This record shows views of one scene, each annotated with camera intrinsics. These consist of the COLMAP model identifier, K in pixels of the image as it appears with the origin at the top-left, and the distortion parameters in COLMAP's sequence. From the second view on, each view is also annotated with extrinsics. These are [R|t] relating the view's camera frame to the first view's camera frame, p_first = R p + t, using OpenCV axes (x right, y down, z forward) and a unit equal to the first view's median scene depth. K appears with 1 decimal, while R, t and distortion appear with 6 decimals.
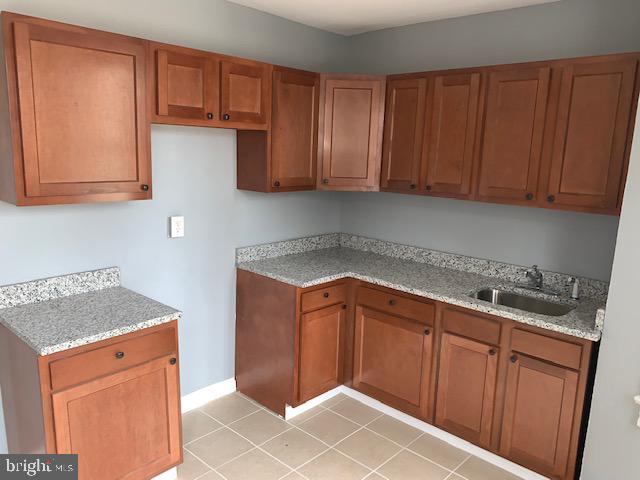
lens RADIAL K [[492.4, 0, 313.3], [0, 492.4, 238.2], [0, 0, 1]] dist [0.053329, -0.067104]
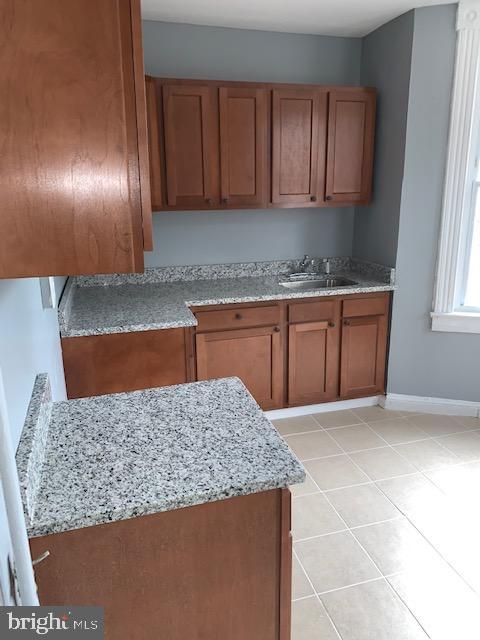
lens RADIAL K [[494.0, 0, 240.4], [0, 494.0, 309.9], [0, 0, 1]] dist [0.109218, -0.075738]
pose [[0.495962, -0.254869, 0.830099, -0.691901], [0.182068, 0.965228, 0.187578, -0.075135], [-0.849043, 0.058103, 0.525120, 0.463395]]
